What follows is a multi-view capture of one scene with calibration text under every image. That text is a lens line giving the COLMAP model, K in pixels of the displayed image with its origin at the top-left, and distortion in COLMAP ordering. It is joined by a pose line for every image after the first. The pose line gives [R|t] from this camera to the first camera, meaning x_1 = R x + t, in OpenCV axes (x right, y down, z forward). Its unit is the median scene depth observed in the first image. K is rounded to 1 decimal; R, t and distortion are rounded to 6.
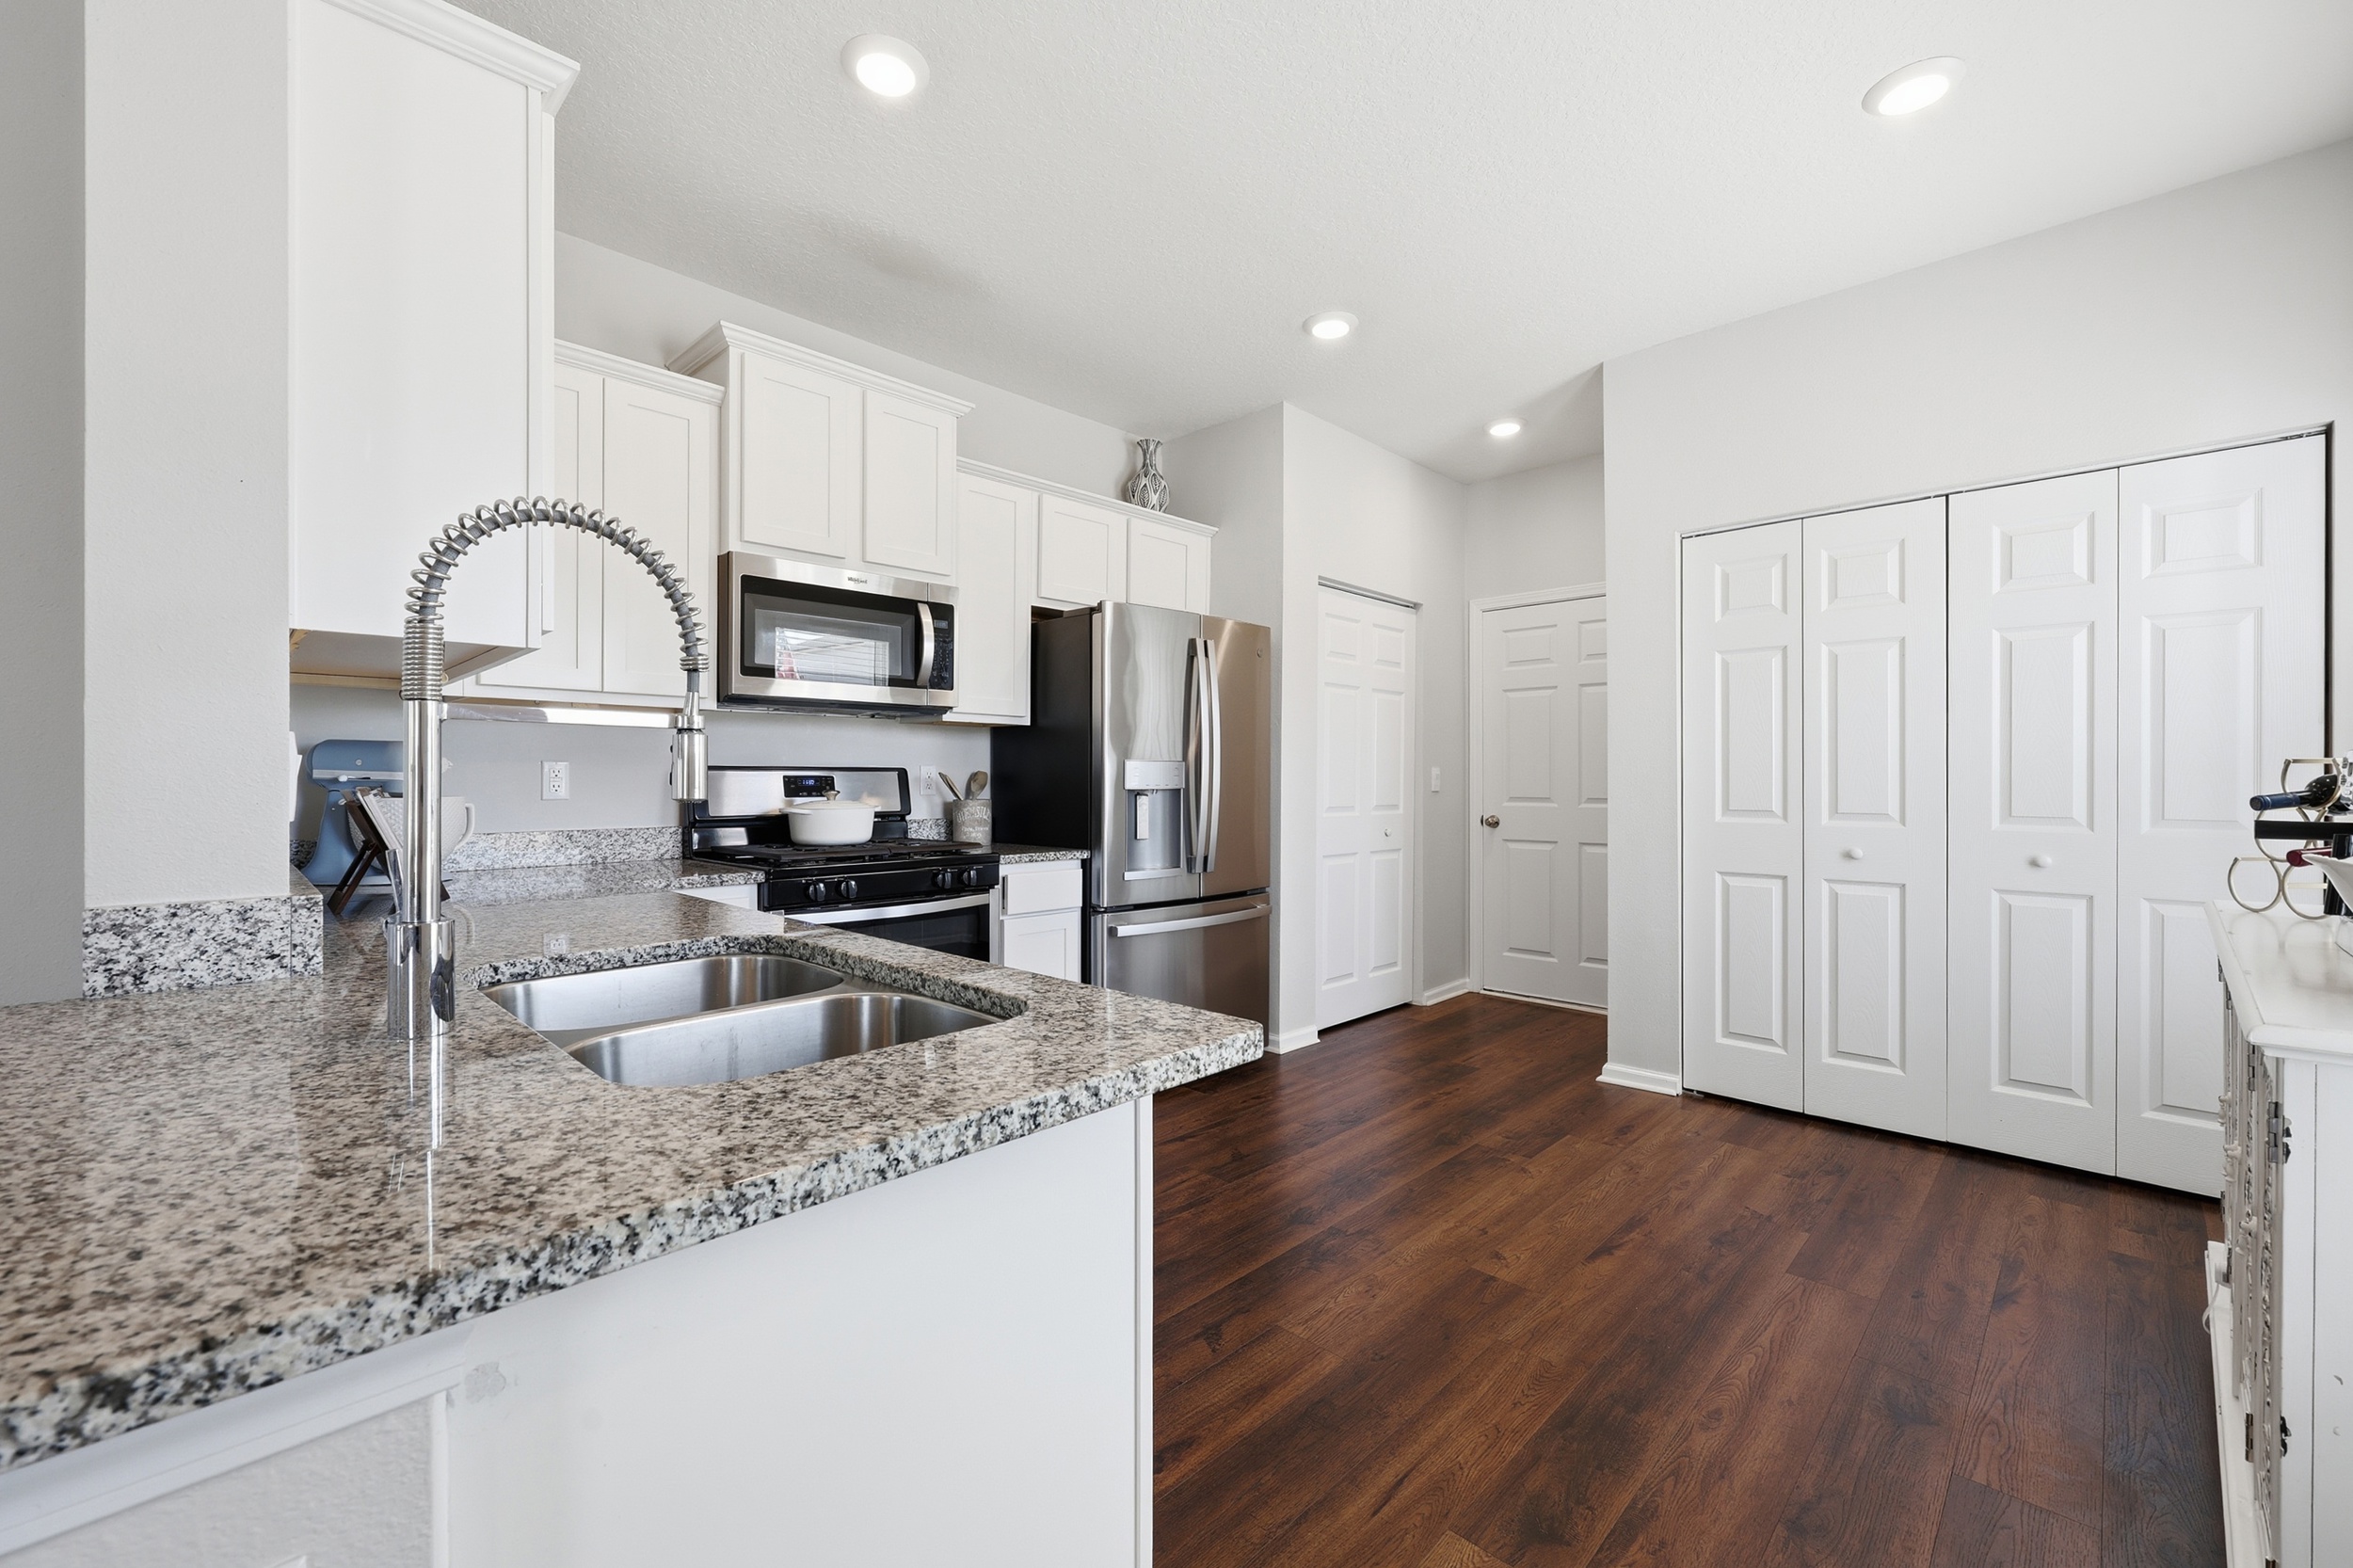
lens RADIAL K [[953.1, 0, 1178.6], [0, 953.1, 777.5], [0, 0, 1]] dist [-0.000203, -0.000845]
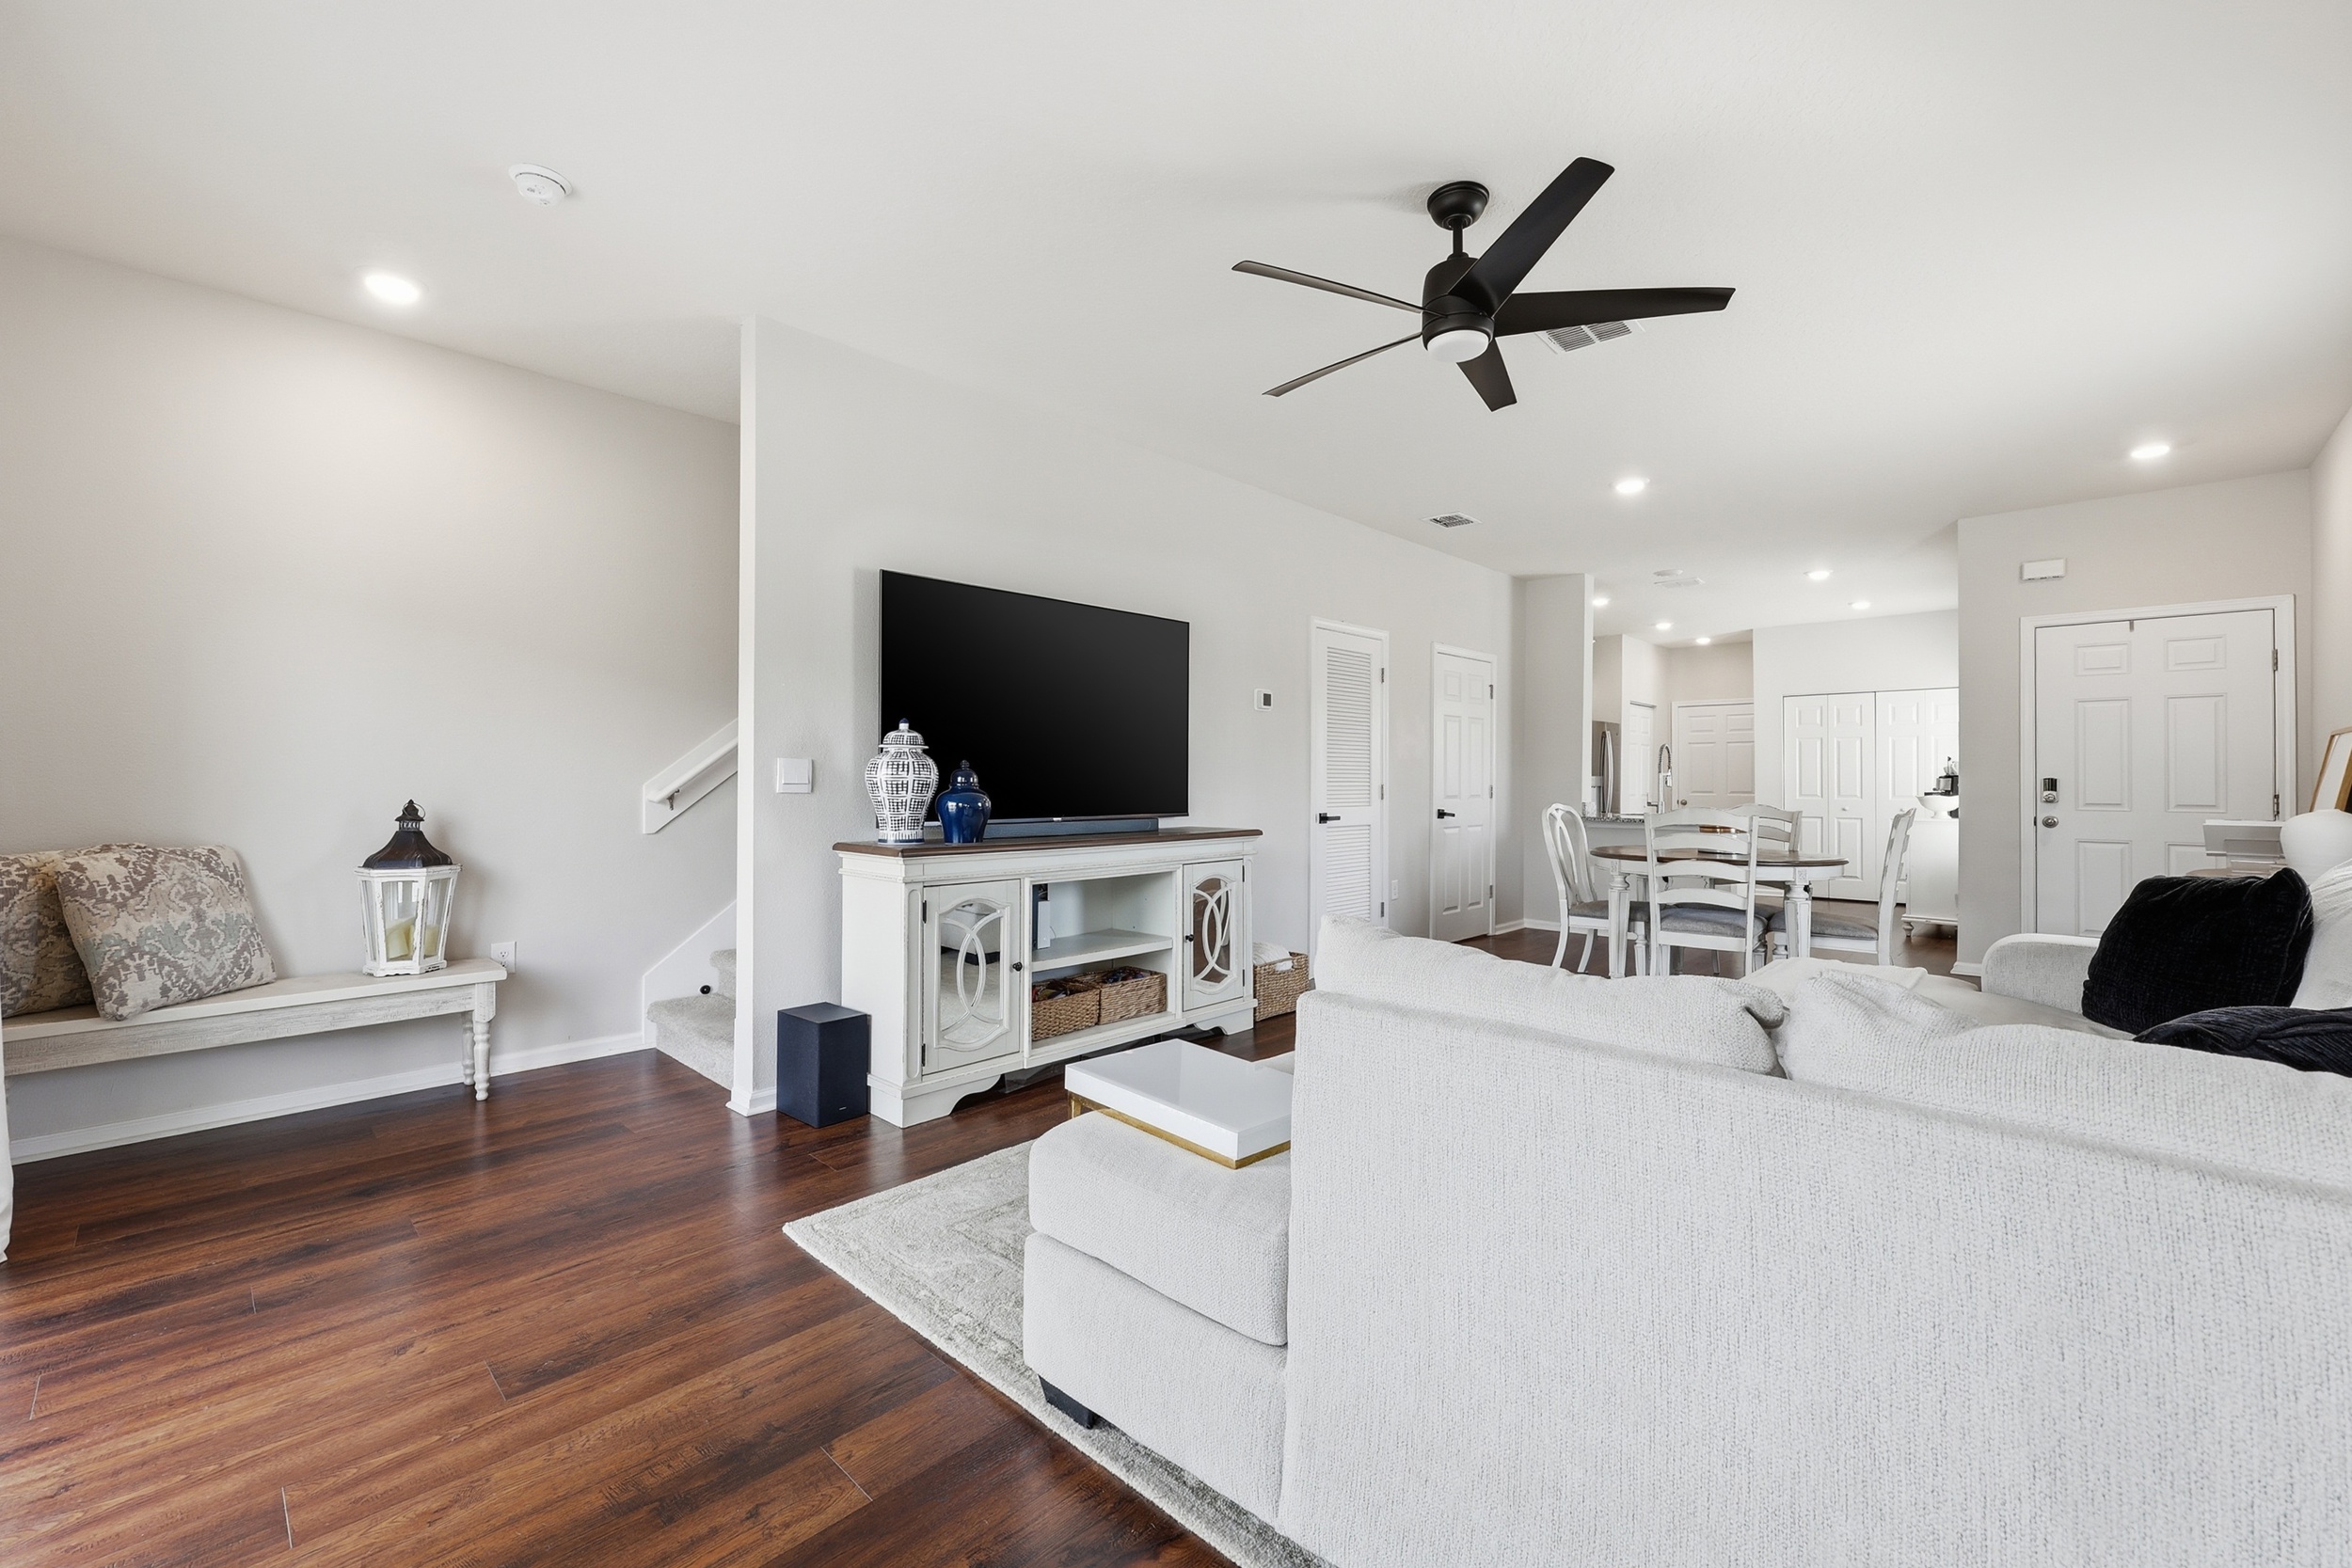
lens RADIAL K [[952.6, 0, 1190.9], [0, 952.6, 777.0], [0, 0, 1]] dist [-0.000203, -0.000845]
pose [[0.999797, 0.004420, 0.019641, -1.437145], [-0.004360, 0.999986, -0.003083, -0.000131], [-0.019655, 0.002997, 0.999802, -2.001848]]
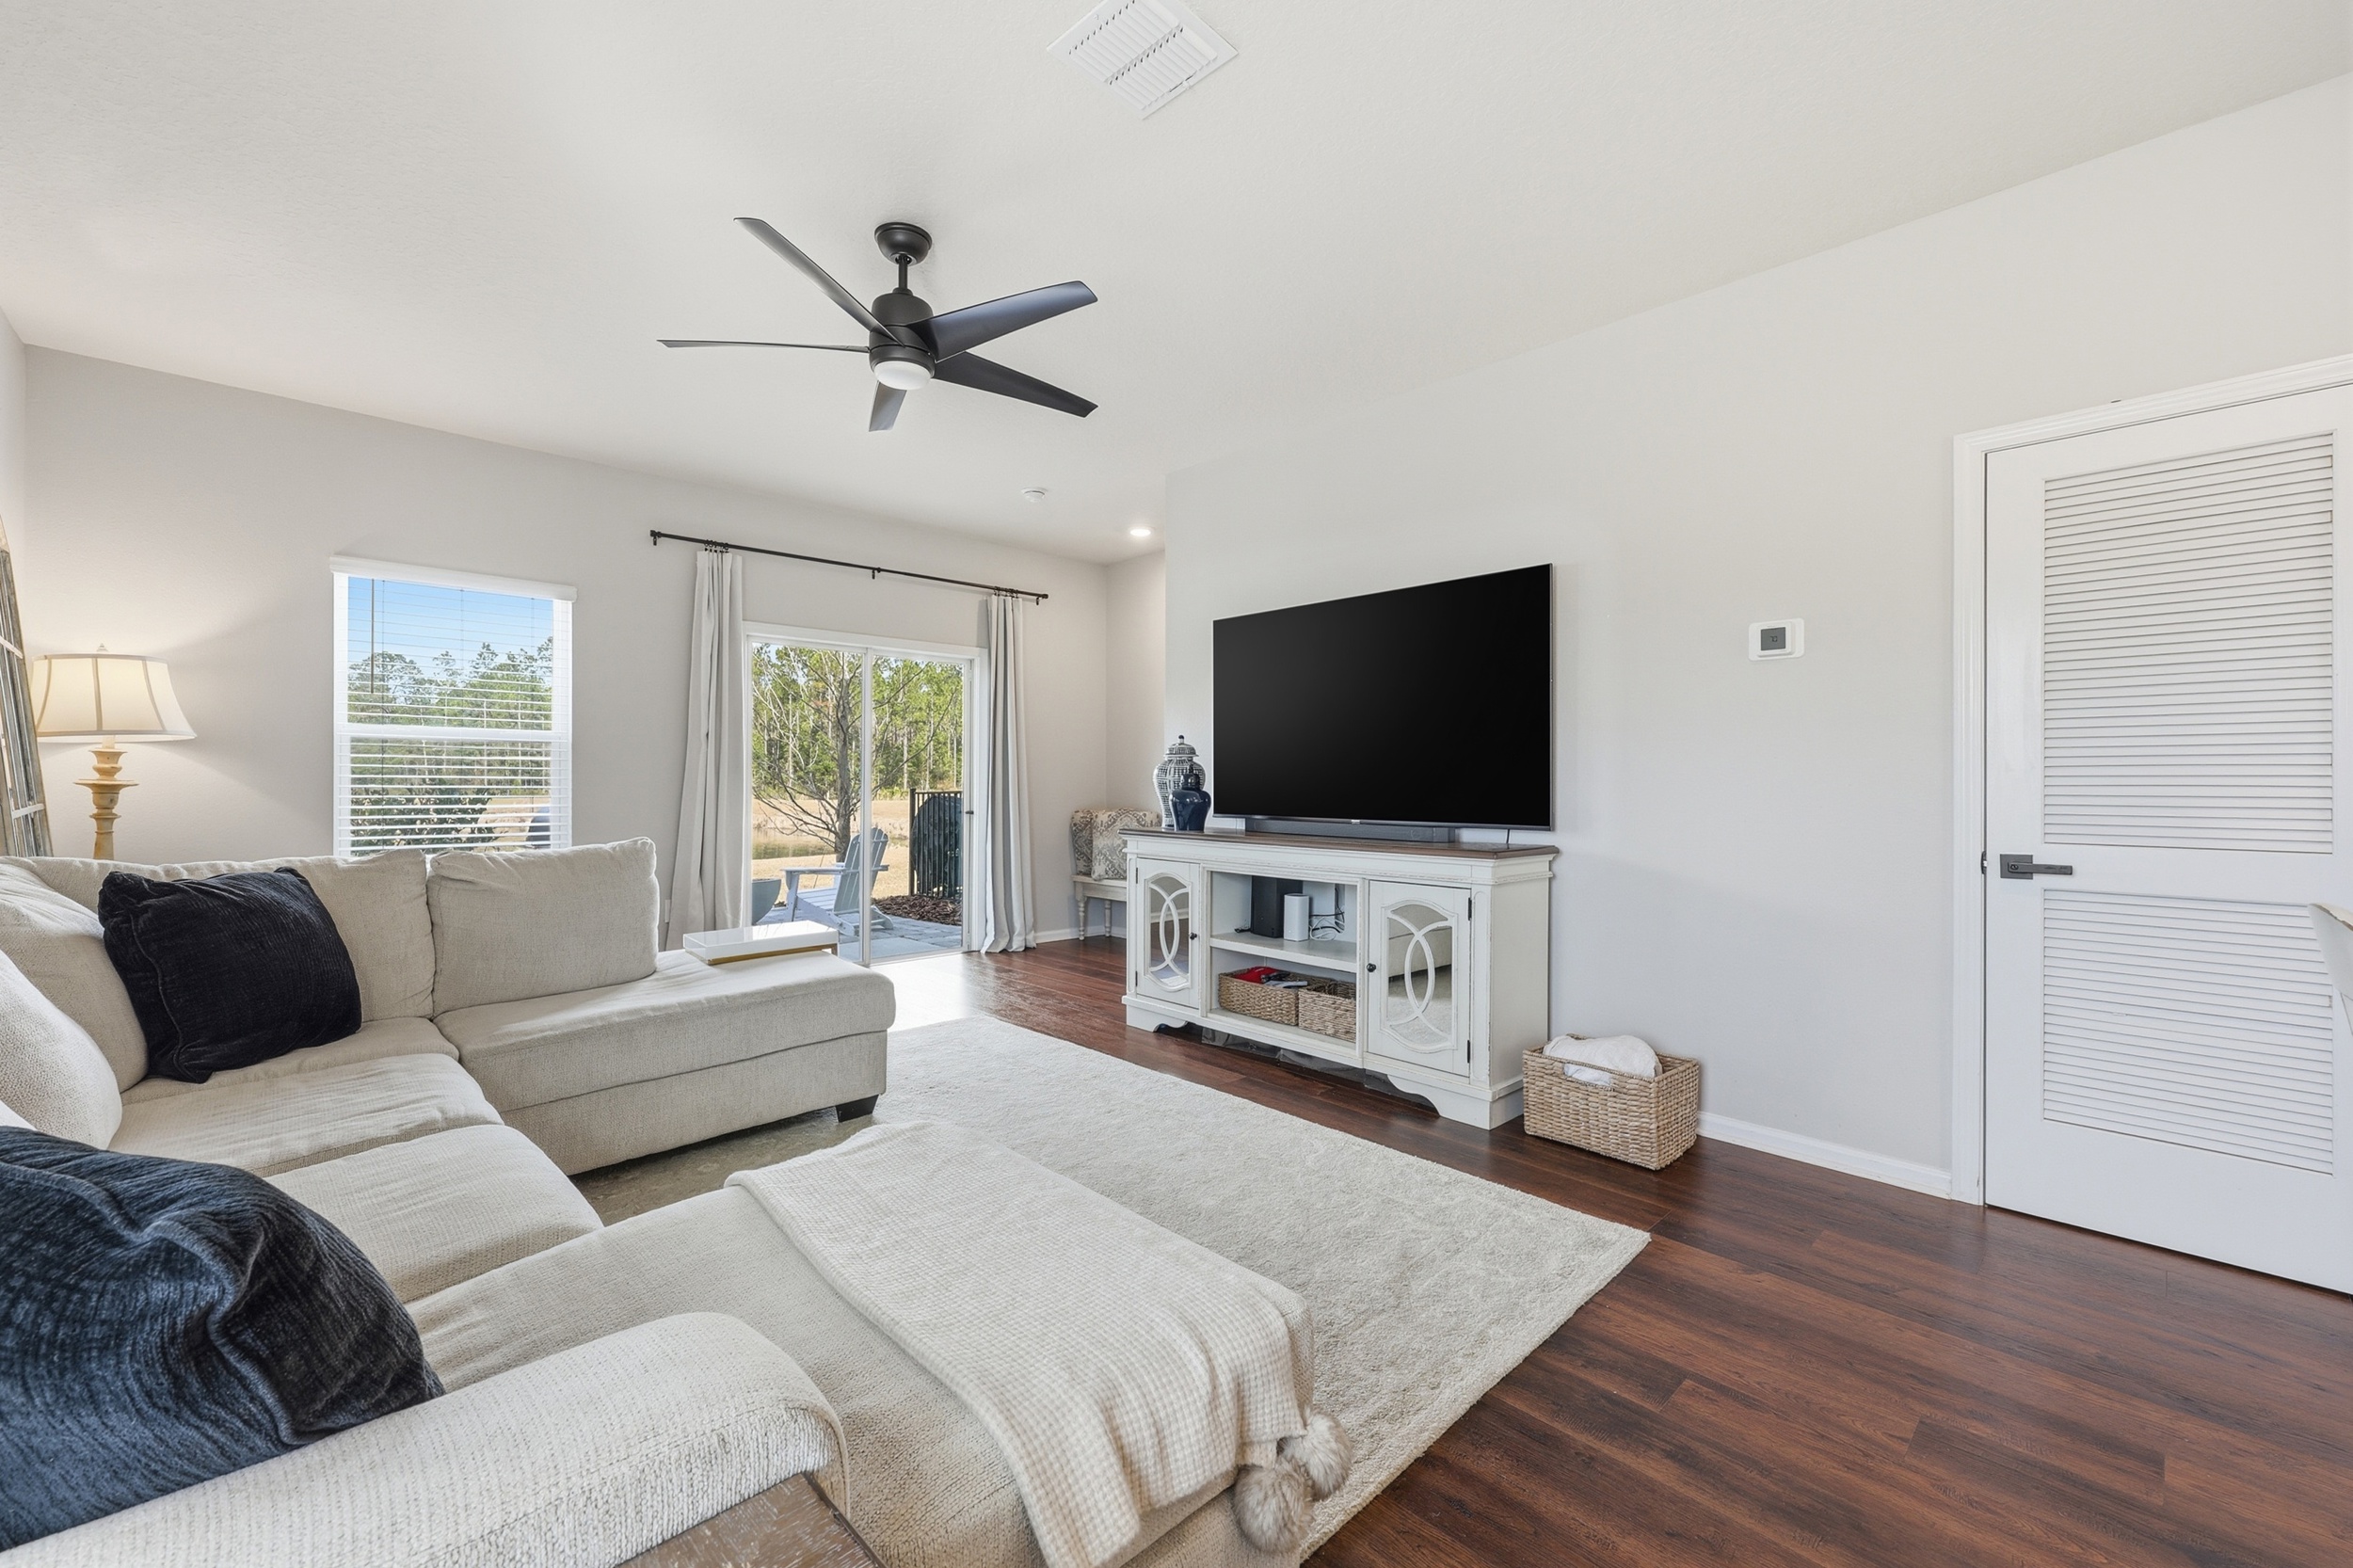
lens RADIAL K [[953.1, 0, 1160.2], [0, 953.1, 781.9], [0, 0, 1]] dist [-0.000203, -0.000845]
pose [[-0.039114, 0.001751, -0.999233, -0.284597], [-0.003966, 0.999990, 0.001908, 0.000247], [0.999227, 0.004037, -0.039106, -0.883365]]
